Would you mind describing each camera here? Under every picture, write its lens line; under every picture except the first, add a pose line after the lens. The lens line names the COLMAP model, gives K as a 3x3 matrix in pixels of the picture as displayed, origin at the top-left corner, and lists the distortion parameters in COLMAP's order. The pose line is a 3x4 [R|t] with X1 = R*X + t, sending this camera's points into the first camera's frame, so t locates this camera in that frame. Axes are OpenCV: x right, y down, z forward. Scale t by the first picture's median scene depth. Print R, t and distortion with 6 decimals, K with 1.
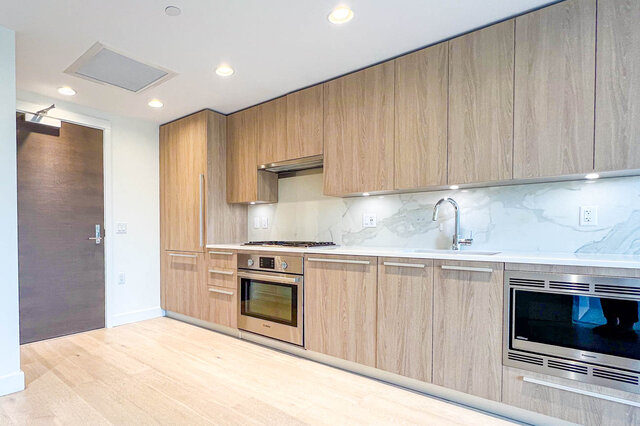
lens RADIAL K [[342.2, 0, 267.4], [0, 342.2, 238.3], [0, 0, 1]] dist [-0.016032, 0.001147]
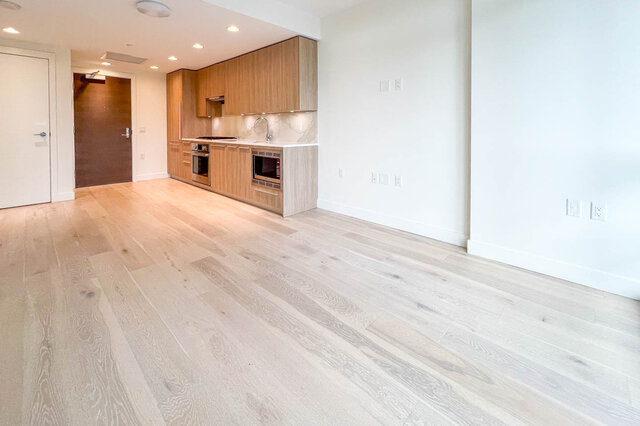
lens RADIAL K [[276.6, 0, 319.3], [0, 276.6, 140.8], [0, 0, 1]] dist [-0.008933, -0.000546]
pose [[0.999724, 0.008501, -0.021903, 0.666562], [-0.008188, 0.999864, 0.014307, 0.002039], [0.022022, -0.014124, 0.999658, -0.578763]]
